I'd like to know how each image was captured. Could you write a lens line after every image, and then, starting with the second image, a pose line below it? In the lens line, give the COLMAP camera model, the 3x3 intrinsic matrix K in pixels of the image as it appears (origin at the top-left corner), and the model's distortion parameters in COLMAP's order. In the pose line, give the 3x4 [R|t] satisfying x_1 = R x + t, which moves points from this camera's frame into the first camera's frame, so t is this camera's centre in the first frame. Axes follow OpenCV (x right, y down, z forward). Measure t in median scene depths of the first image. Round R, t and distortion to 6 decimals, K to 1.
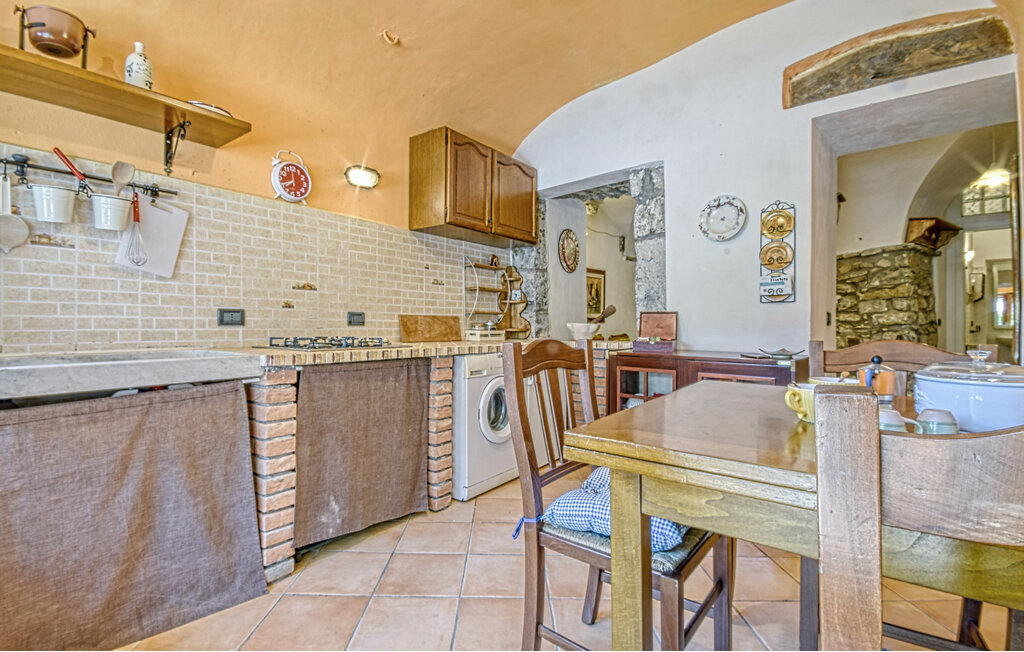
lens RADIAL K [[446.0, 0, 512.0], [0, 446.0, 326.0], [0, 0, 1]] dist [0.061508, -0.032651]
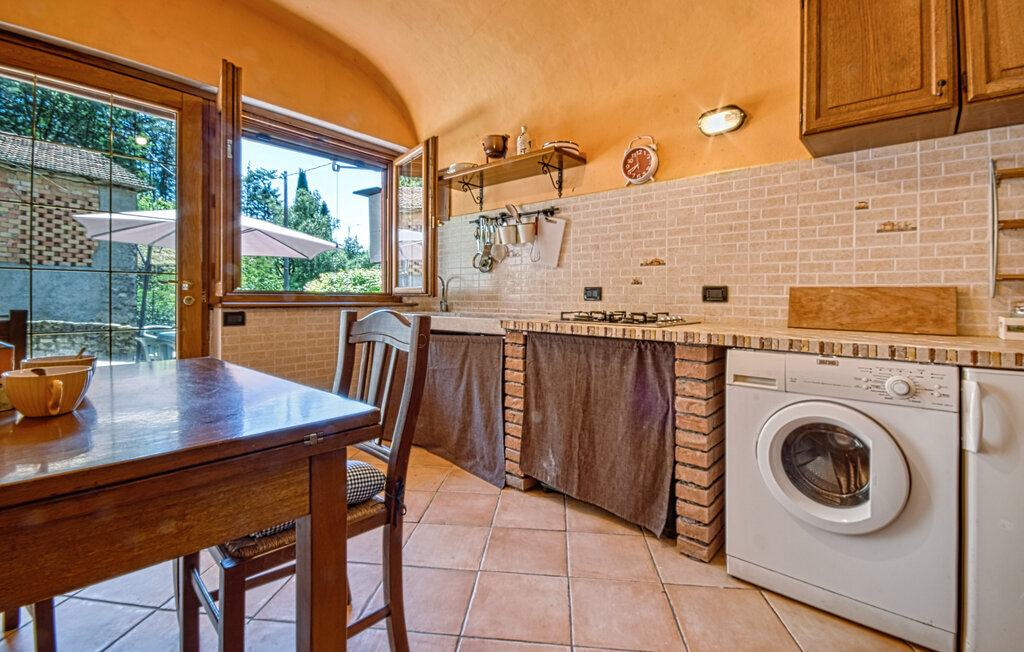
lens RADIAL K [[461.5, 0, 510.2], [0, 461.5, 303.1], [0, 0, 1]] dist [0.003226, -0.009535]
pose [[-0.058908, 0.006431, -0.998243, 0.661271], [-0.016210, 0.999841, 0.007398, 0.001373], [0.998132, 0.016617, -0.058795, 0.833177]]
